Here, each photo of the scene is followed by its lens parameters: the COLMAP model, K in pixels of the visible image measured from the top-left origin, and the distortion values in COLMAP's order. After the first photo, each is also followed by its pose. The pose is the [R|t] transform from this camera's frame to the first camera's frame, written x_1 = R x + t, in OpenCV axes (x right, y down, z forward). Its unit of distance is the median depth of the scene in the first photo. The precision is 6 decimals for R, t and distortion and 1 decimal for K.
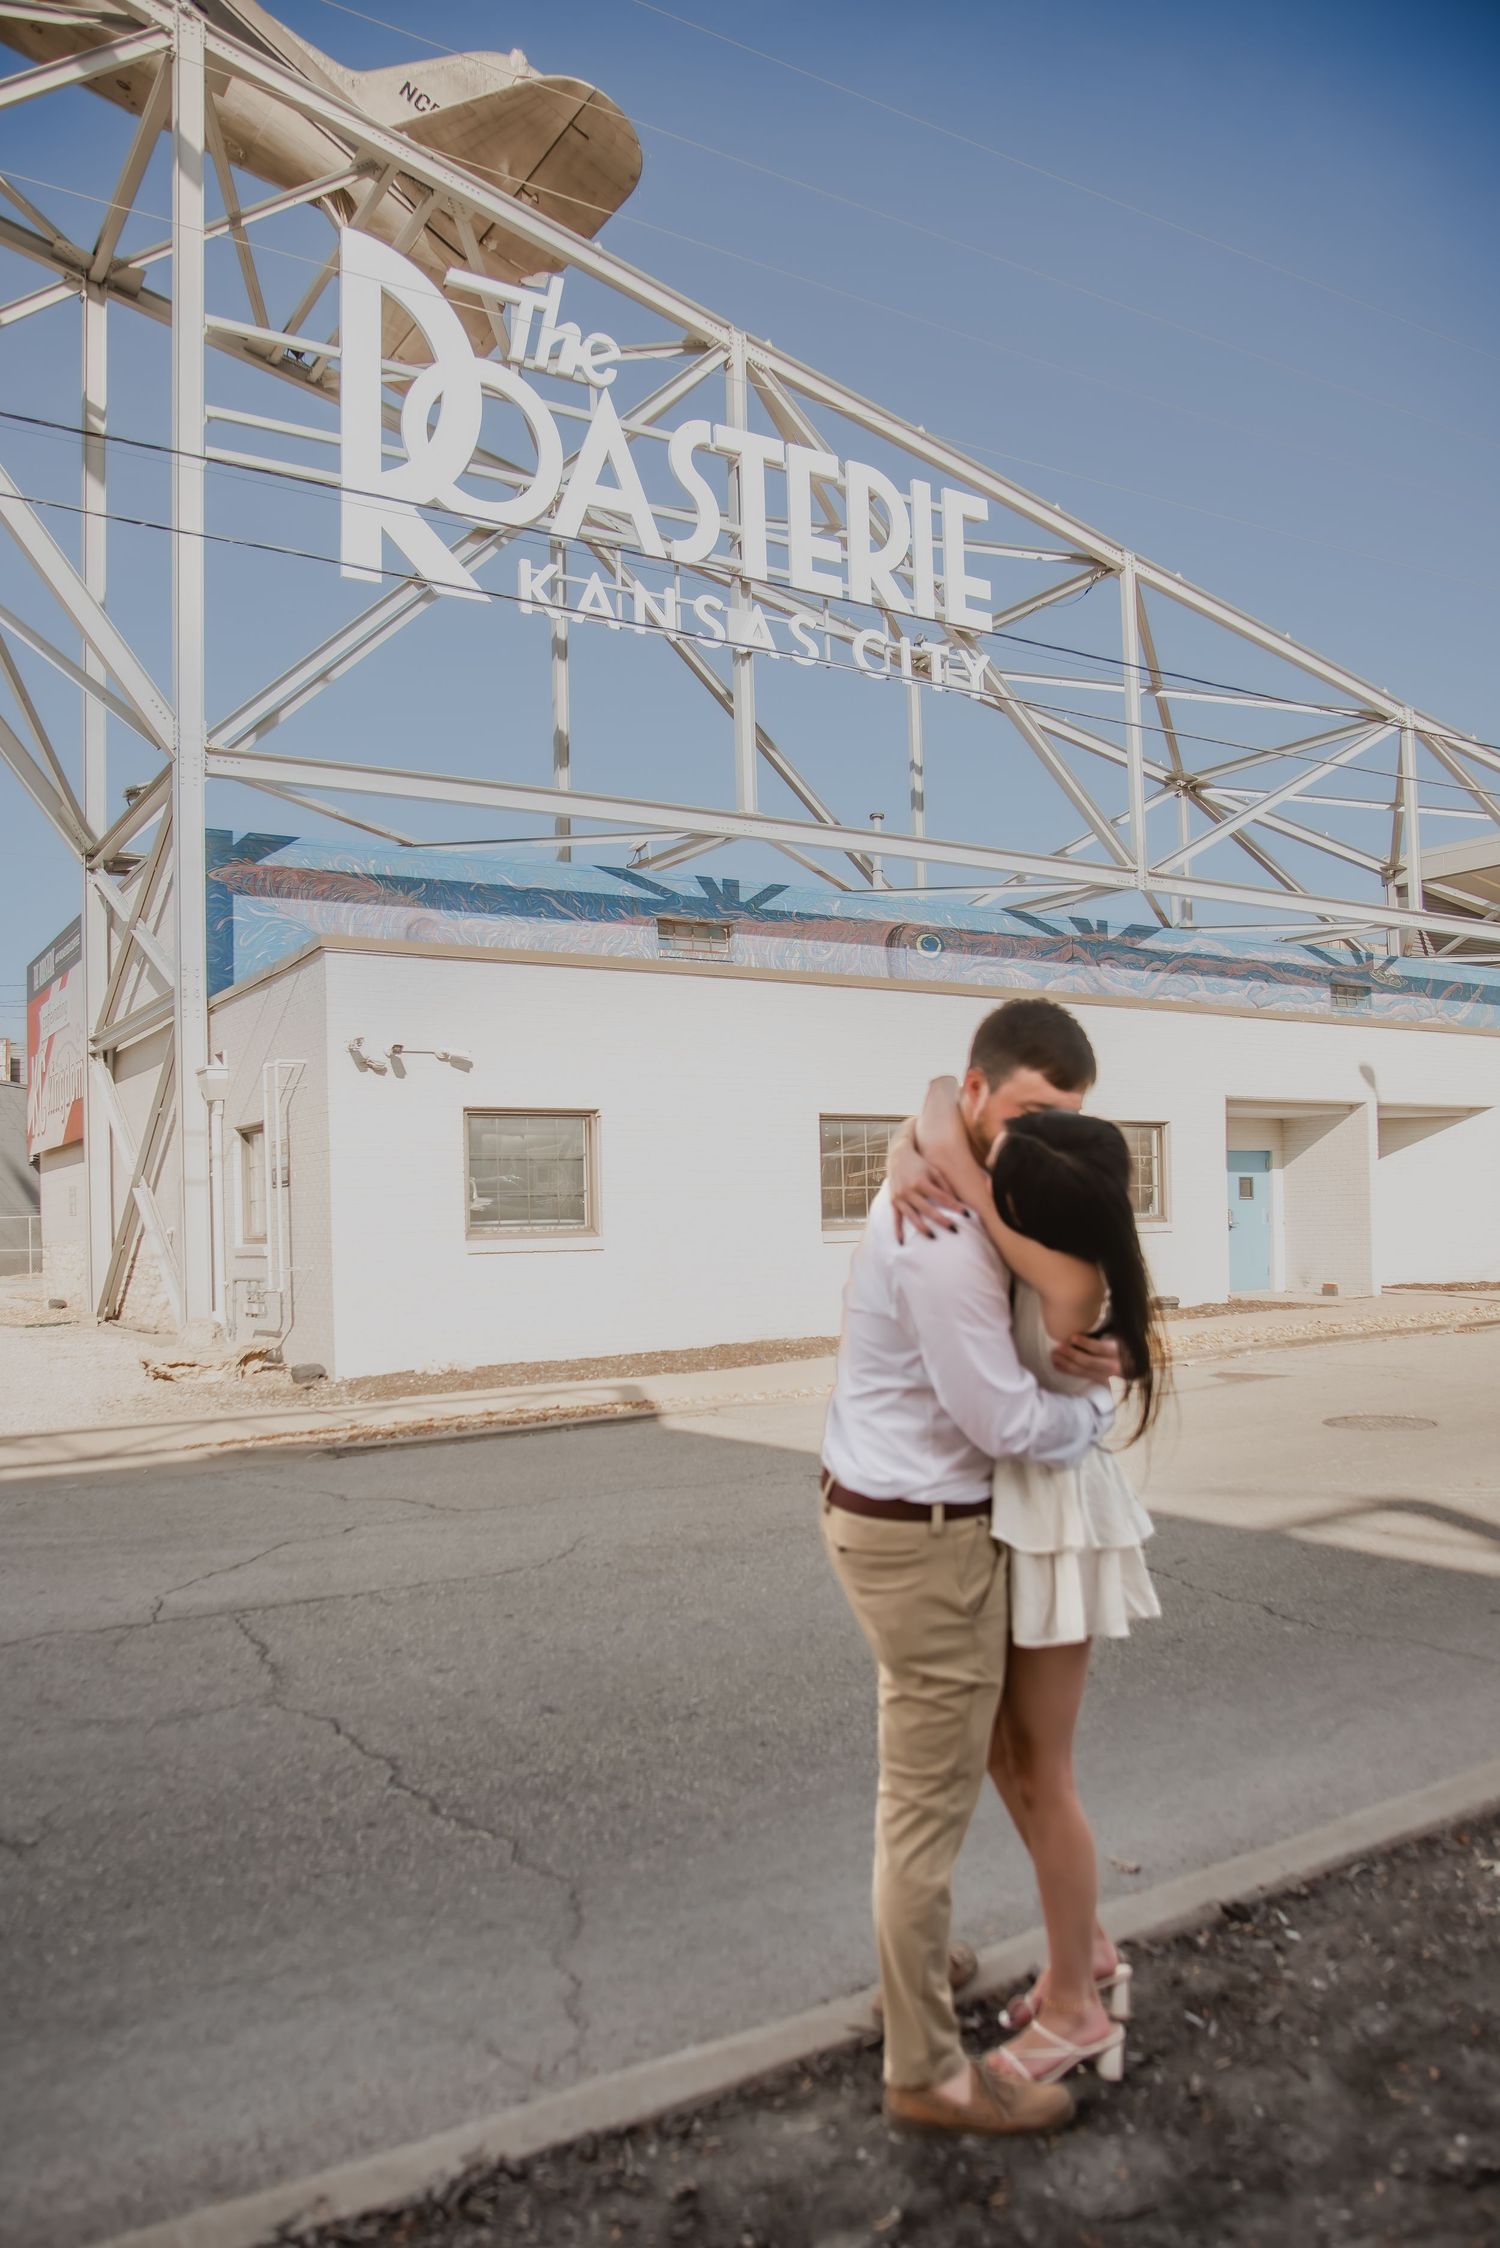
lens RADIAL K [[1587.6, 0, 758.3], [0, 1587.6, 1215.4], [0, 0, 1]] dist [-0.116231, 0.070770]
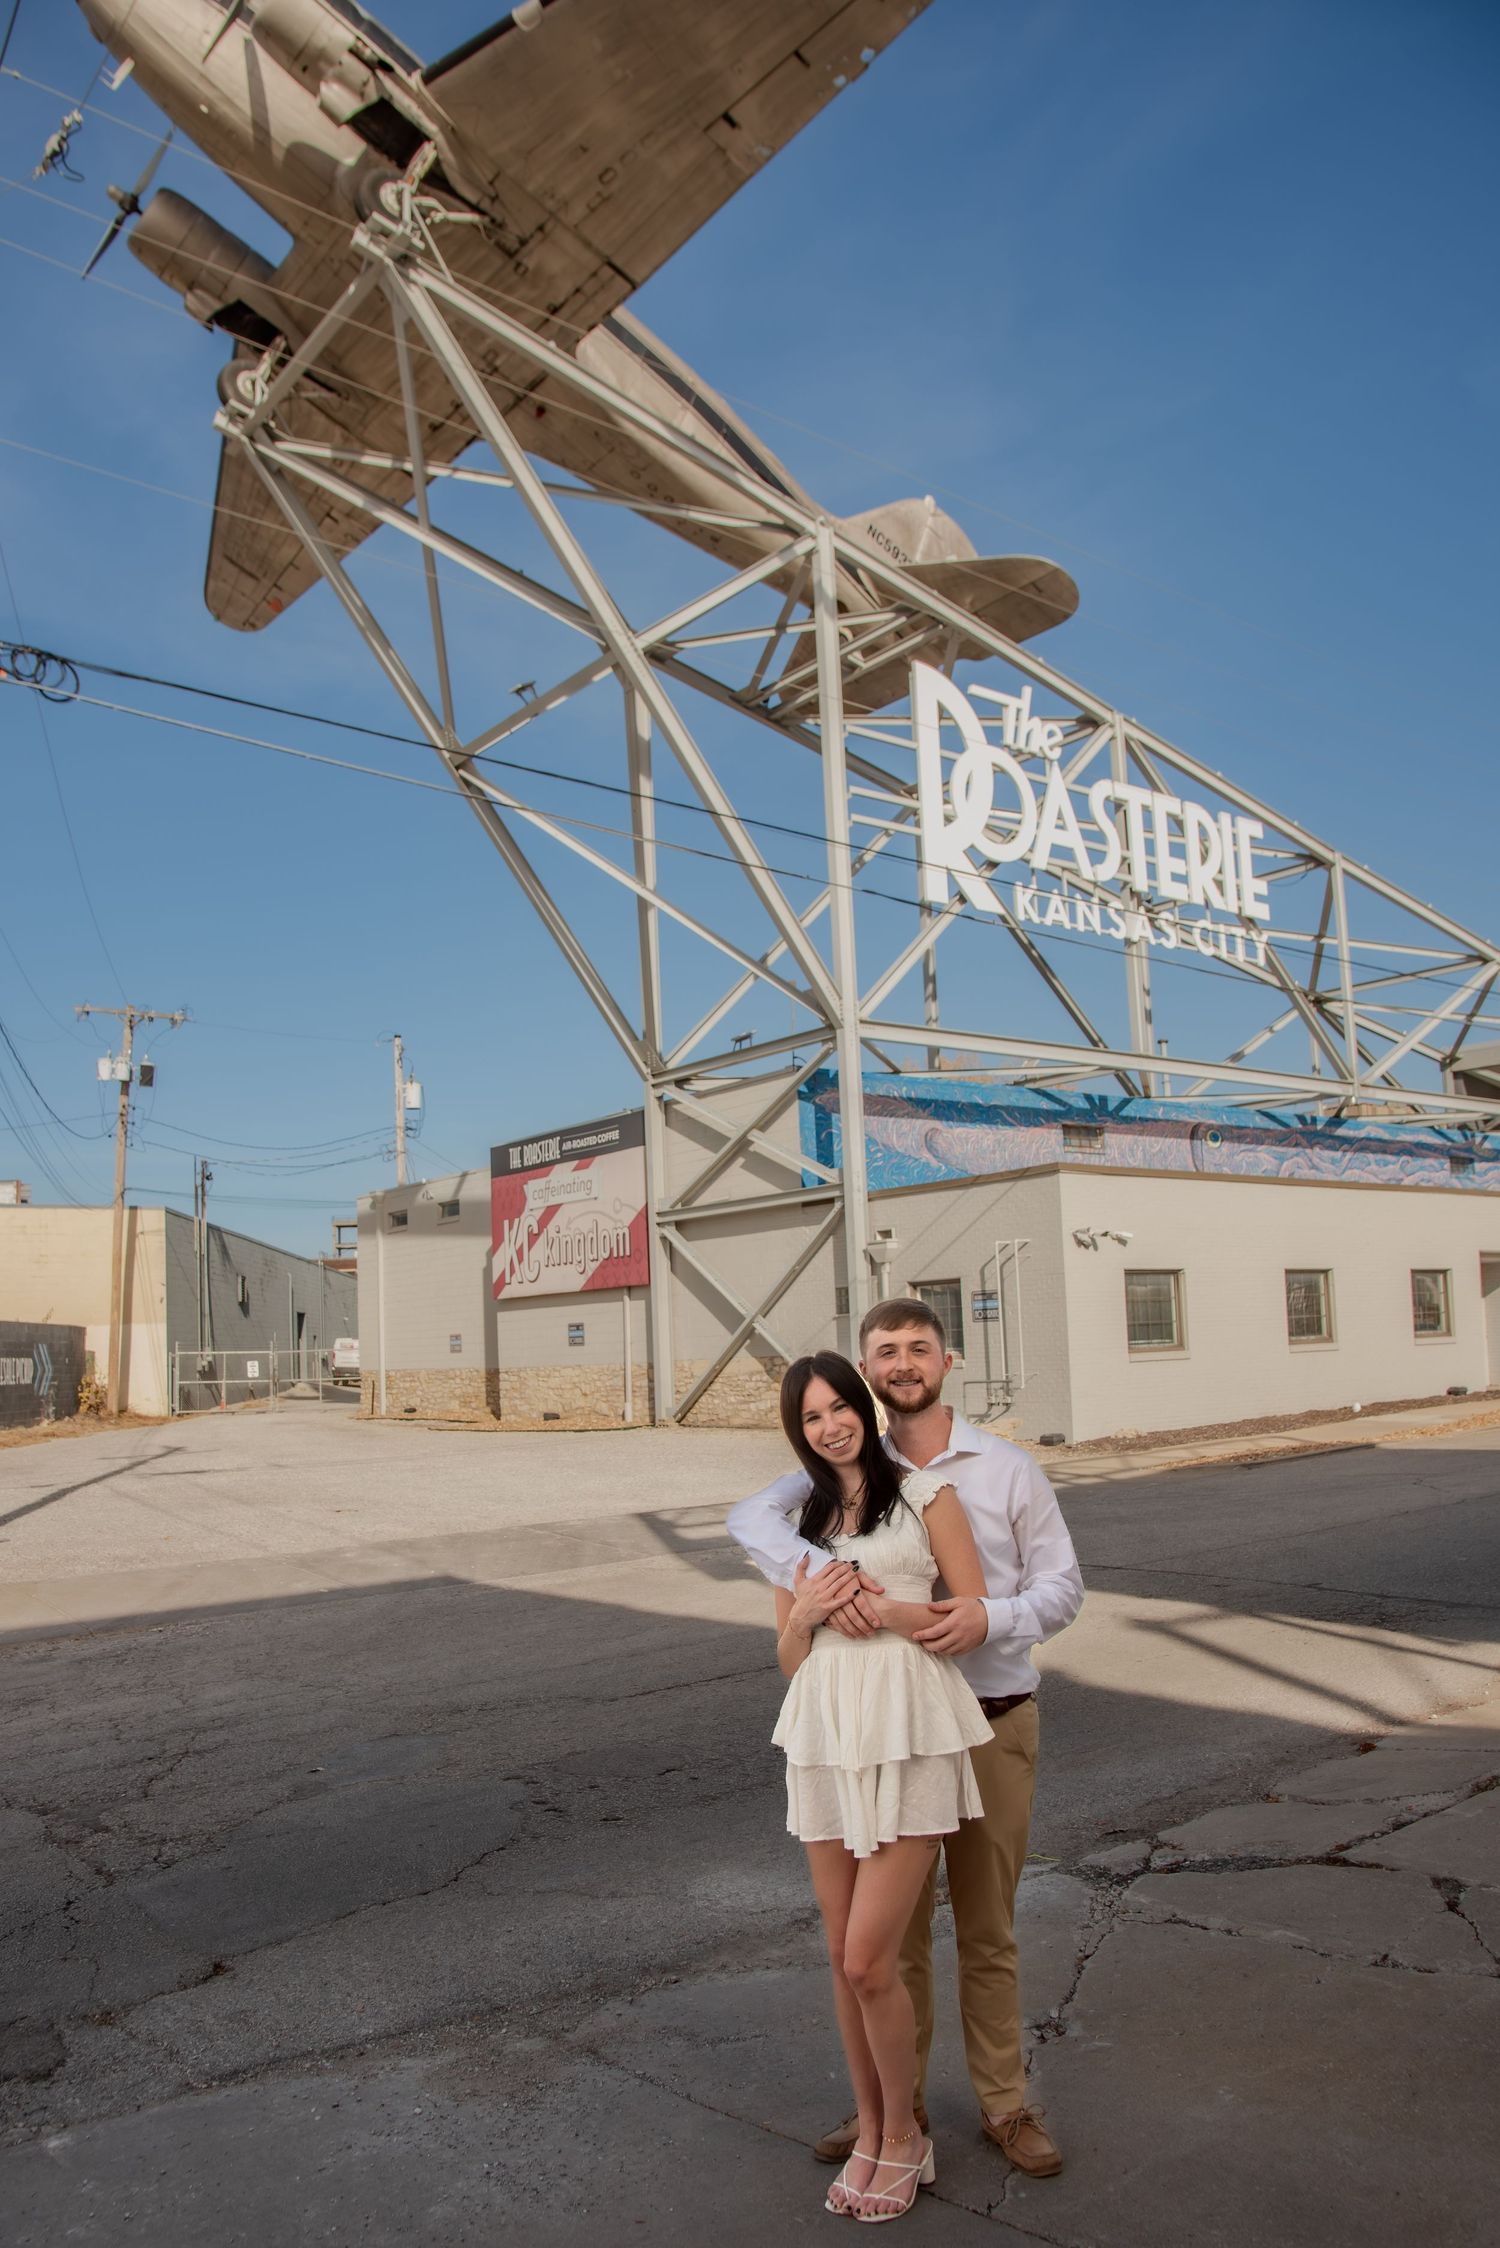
lens RADIAL K [[1587.6, 0, 758.3], [0, 1587.6, 1215.4], [0, 0, 1]] dist [-0.116231, 0.070770]
pose [[0.996202, -0.004652, 0.086949, -0.462320], [0.011436, 0.996911, -0.077698, -0.002564], [-0.086319, 0.078397, 0.993178, -0.362223]]
